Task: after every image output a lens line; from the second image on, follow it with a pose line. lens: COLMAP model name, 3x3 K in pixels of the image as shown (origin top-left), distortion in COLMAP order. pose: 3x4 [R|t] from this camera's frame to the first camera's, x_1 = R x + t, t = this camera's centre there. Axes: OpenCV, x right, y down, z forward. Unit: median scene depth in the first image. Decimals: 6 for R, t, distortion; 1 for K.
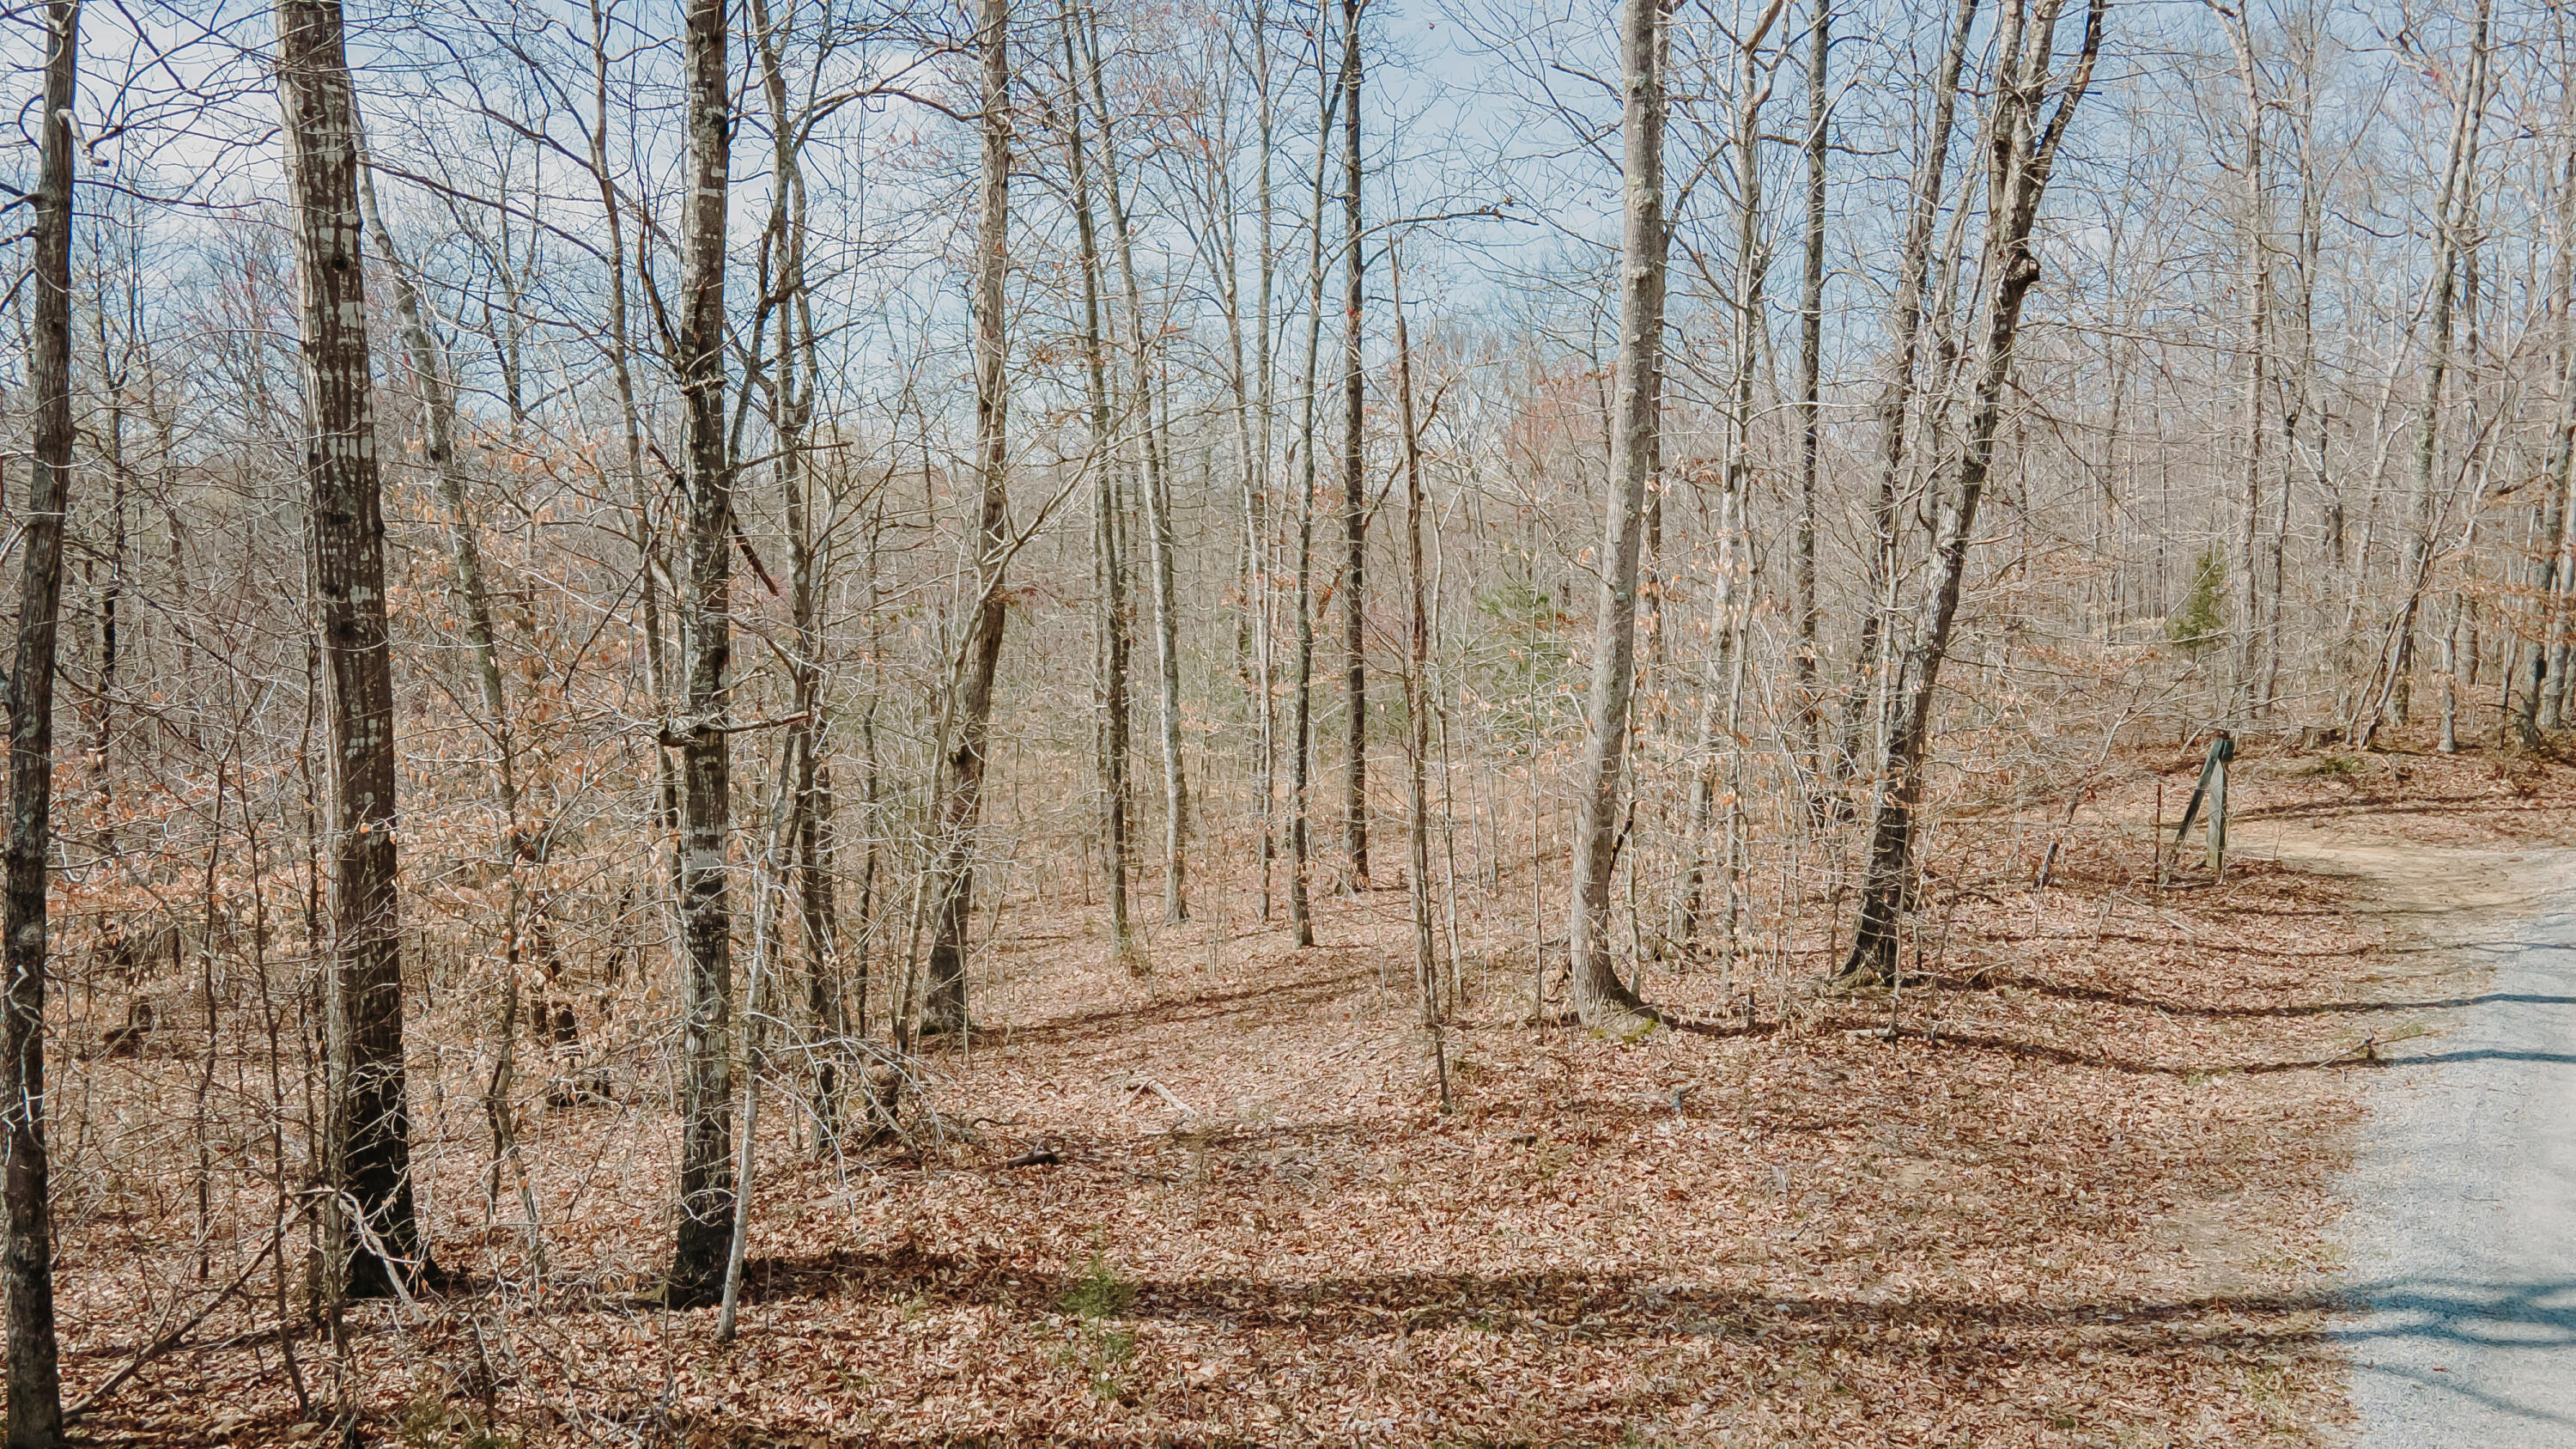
lens RADIAL K [[1912.9, 0, 1292.6], [0, 1912.9, 745.7], [0, 0, 1]] dist [0.040930, 0.009155]
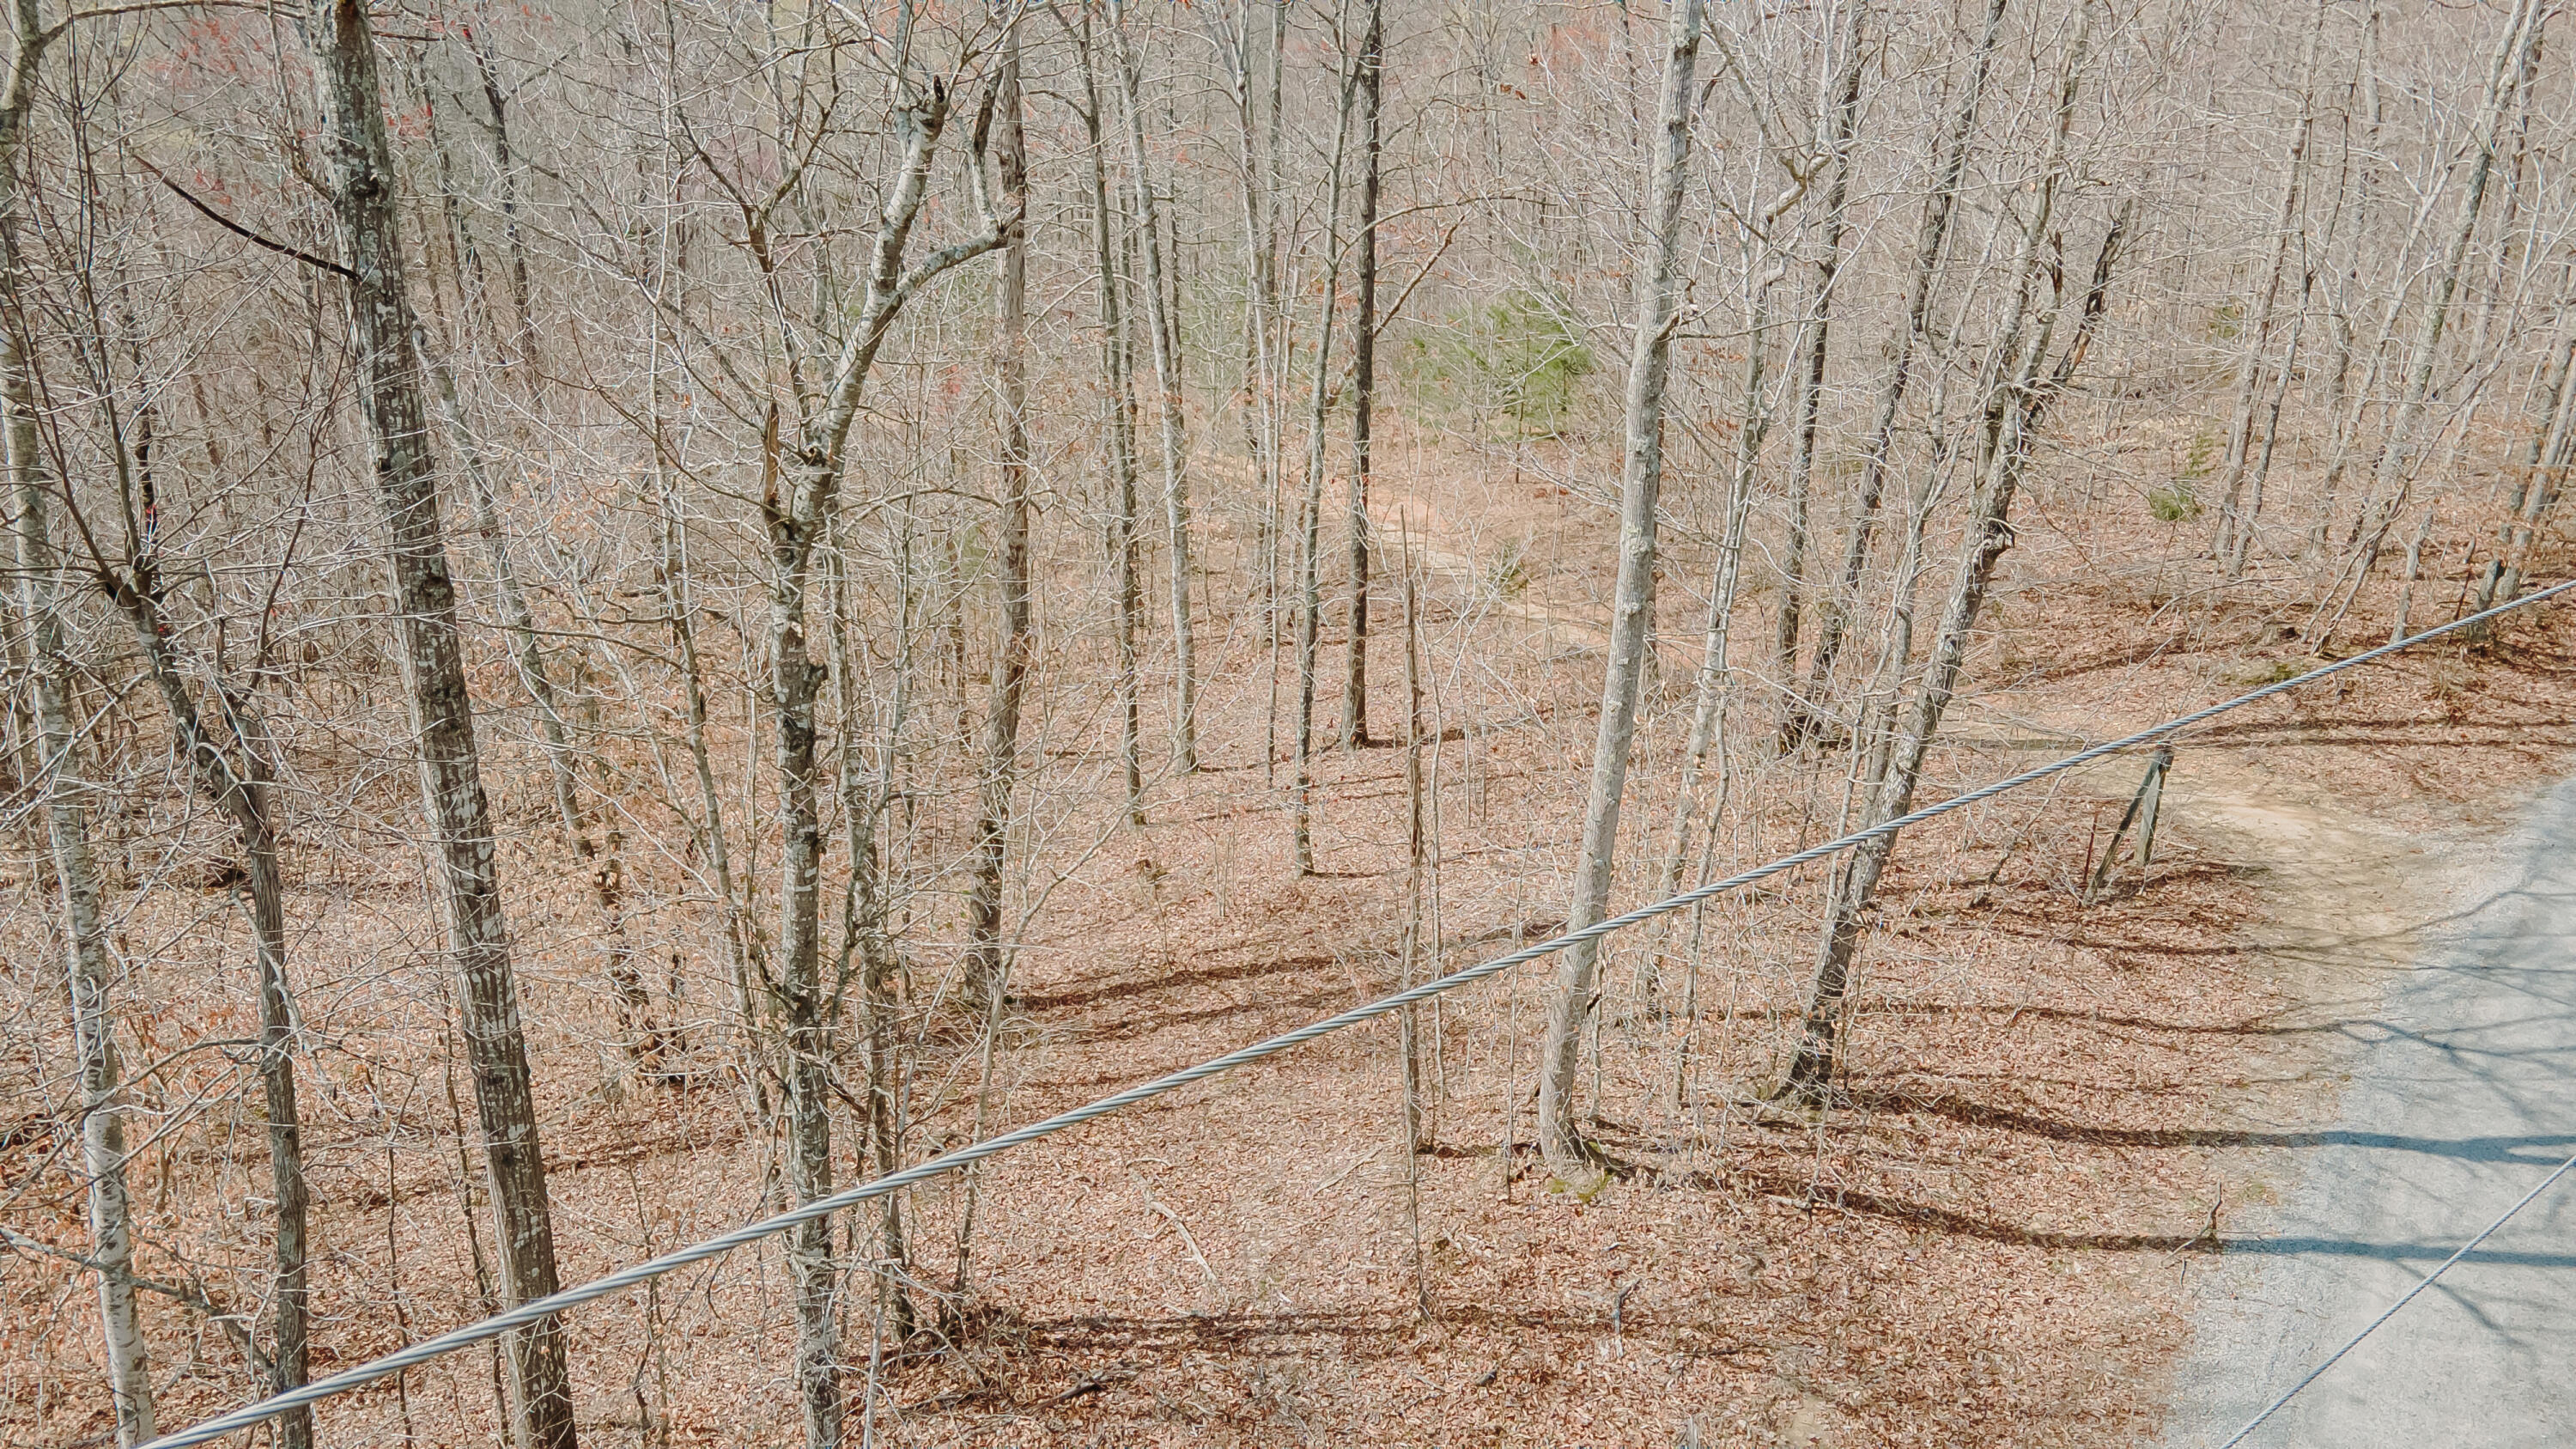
lens RADIAL K [[1912.9, 0, 1292.6], [0, 1912.9, 745.7], [0, 0, 1]] dist [0.040930, 0.009155]
pose [[0.999841, 0.017430, 0.003636, -0.015065], [-0.017759, 0.961413, 0.274535, -0.608710], [0.001289, -0.274556, 0.961570, -0.066976]]
